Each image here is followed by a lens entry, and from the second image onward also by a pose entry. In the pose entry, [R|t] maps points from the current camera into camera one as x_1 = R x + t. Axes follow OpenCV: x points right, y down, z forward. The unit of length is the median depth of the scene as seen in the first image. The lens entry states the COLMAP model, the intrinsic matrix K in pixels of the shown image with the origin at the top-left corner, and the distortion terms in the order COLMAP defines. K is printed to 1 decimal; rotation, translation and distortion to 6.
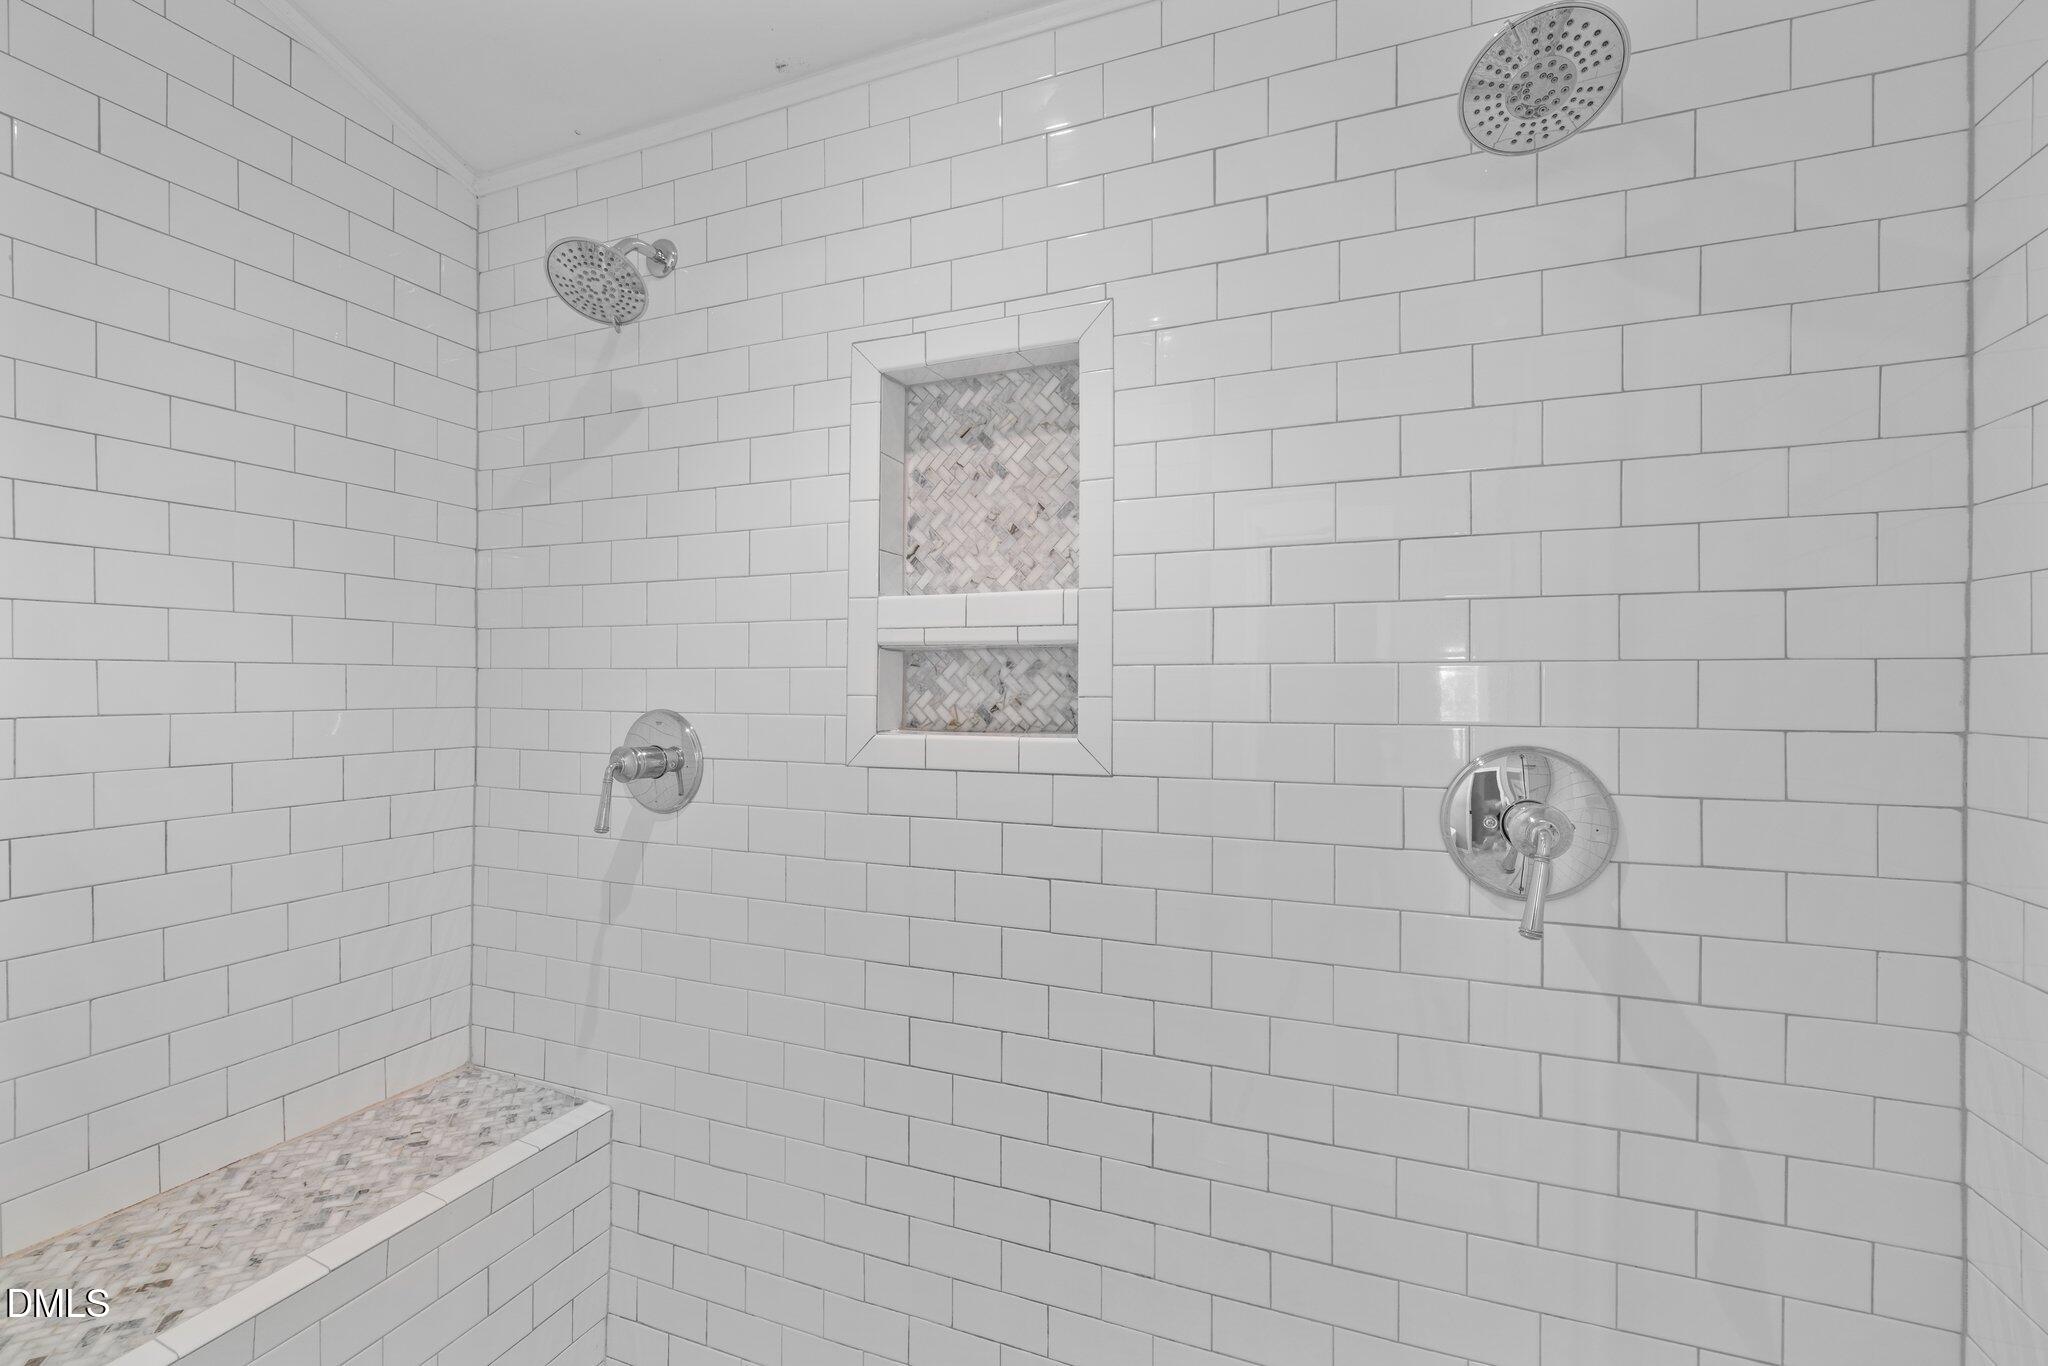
lens RADIAL K [[864.9, 0, 1023.7], [0, 864.9, 692.9], [0, 0, 1]] dist [0.000757, 0.000222]
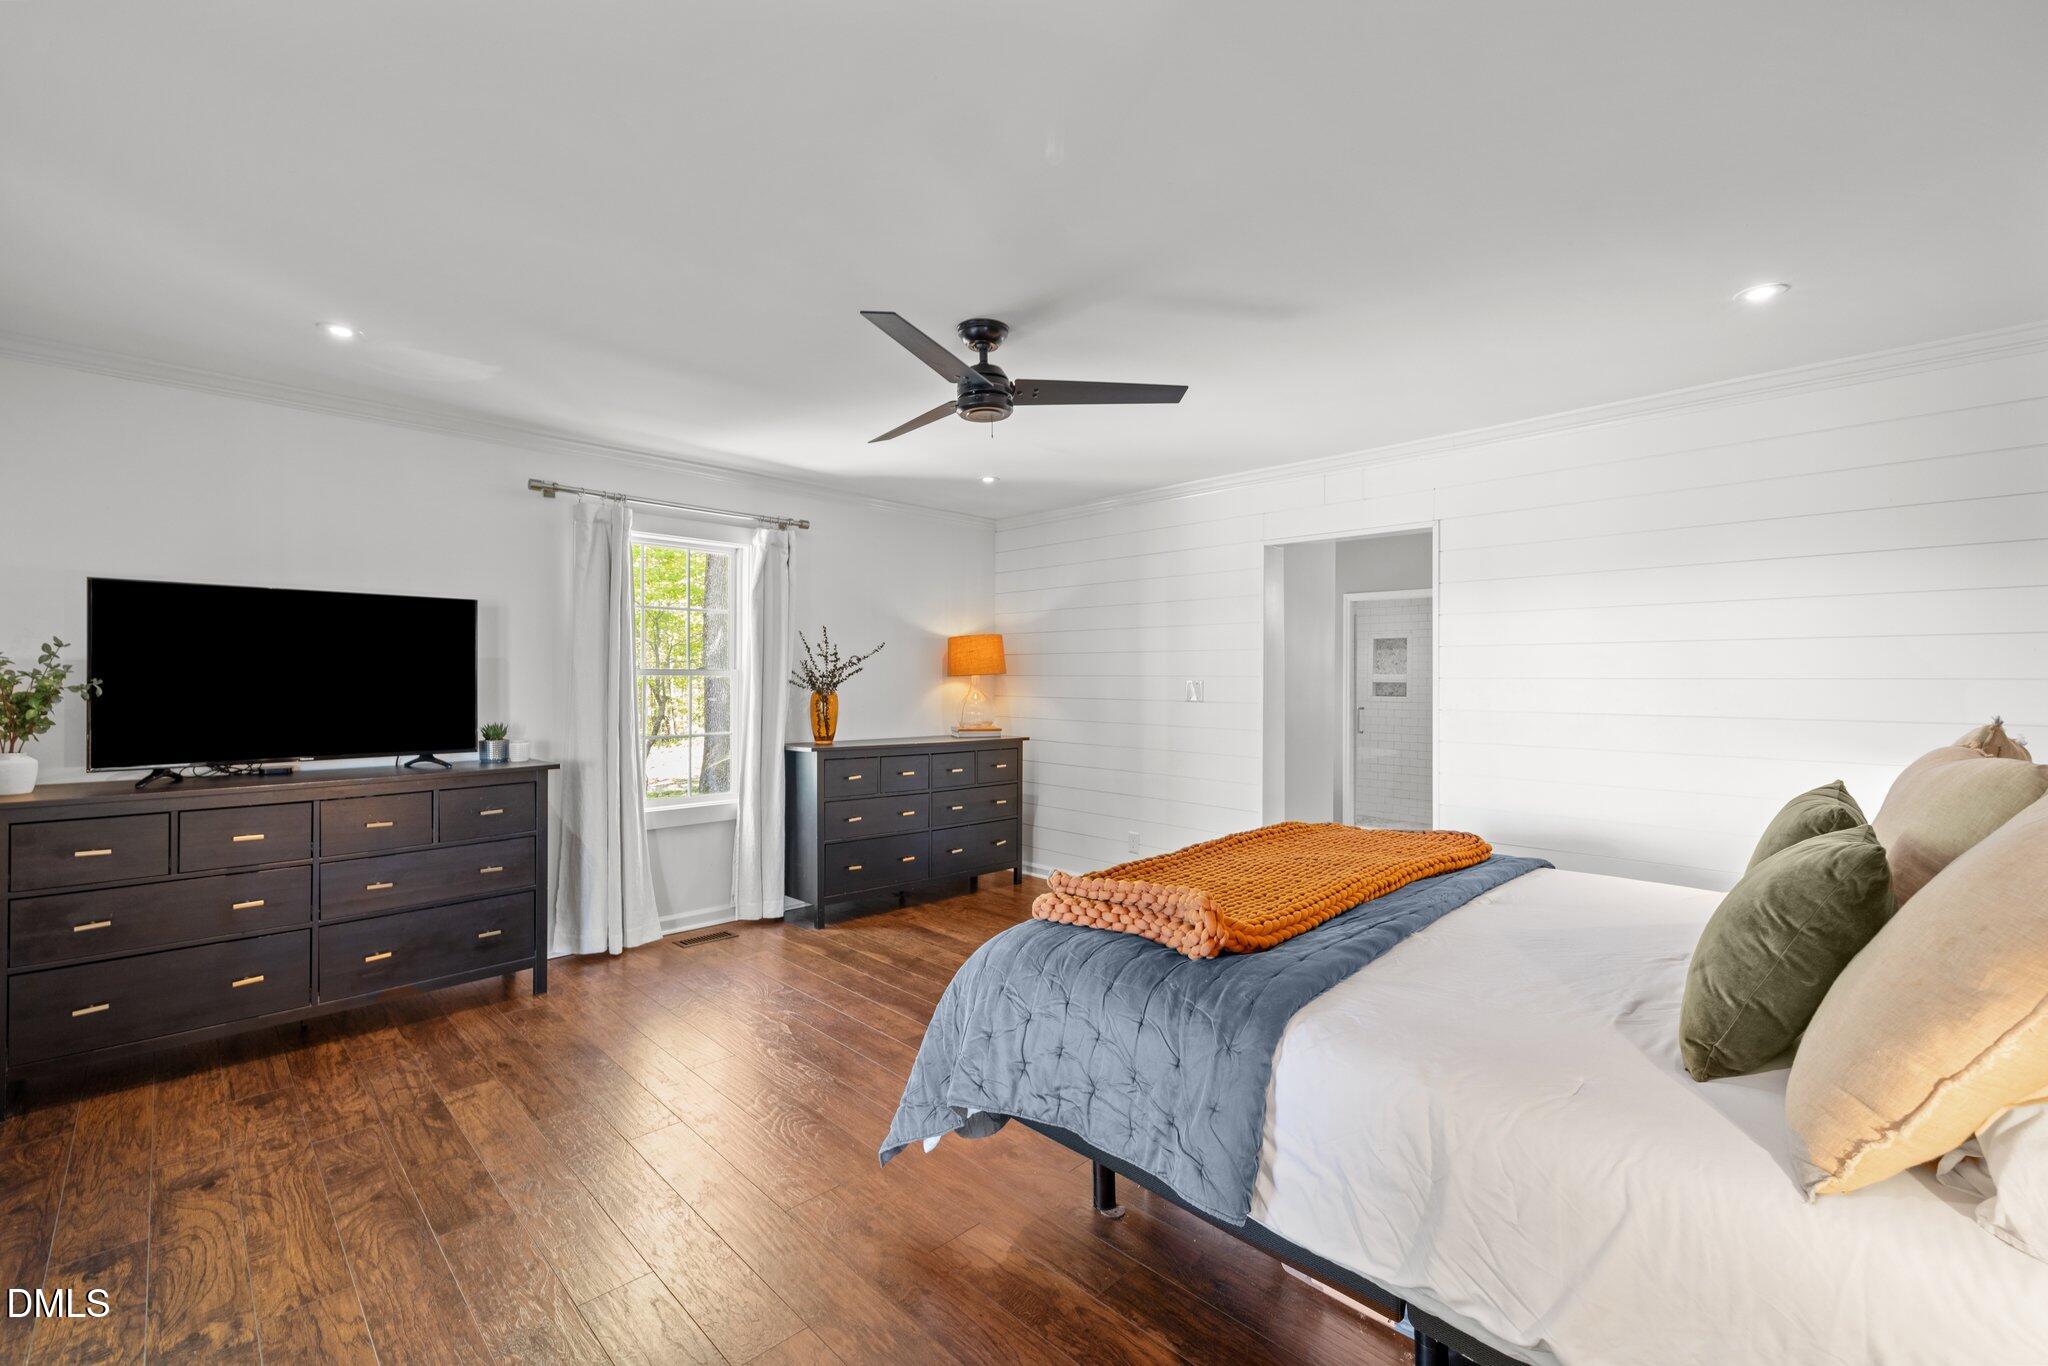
lens RADIAL K [[864.9, 0, 1023.7], [0, 864.9, 692.9], [0, 0, 1]] dist [0.000757, 0.000222]
pose [[0.904777, 0.005140, -0.425854, 0.216129], [-0.008868, 0.999938, -0.006772, 0.087094], [0.425792, 0.009904, 0.904767, -5.822846]]
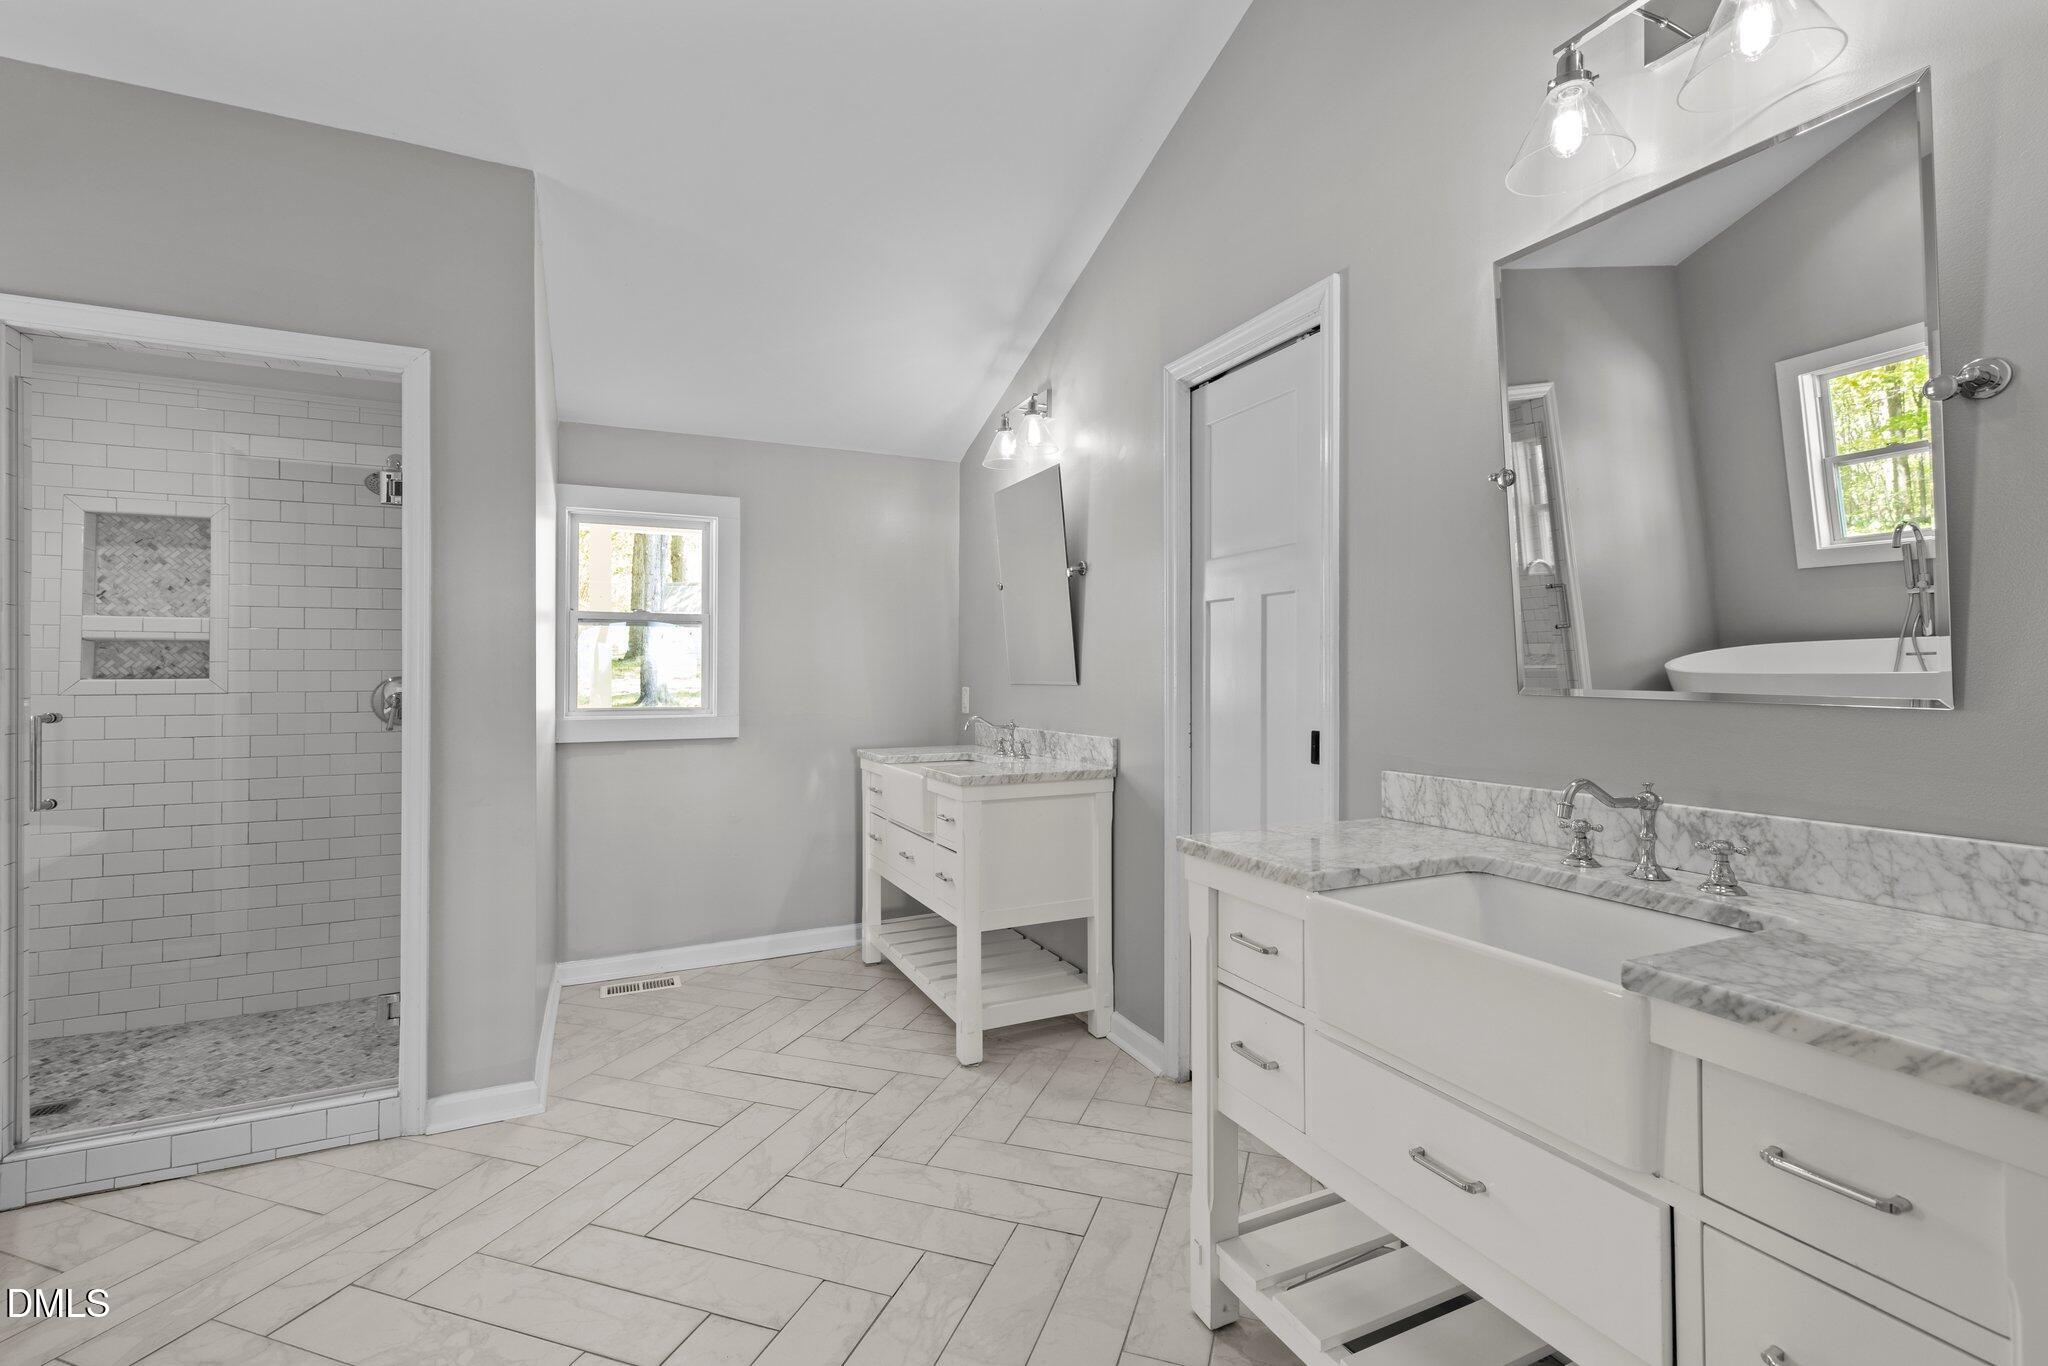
lens RADIAL K [[891.6, 0, 1024.5], [0, 891.6, 660.7], [0, 0, 1]] dist [0.001210, 0.000423]
pose [[0.684578, 0.007096, 0.728905, -0.183570], [0.013234, 0.999667, -0.022161, 0.080535], [-0.728820, 0.024817, 0.684256, -2.218754]]
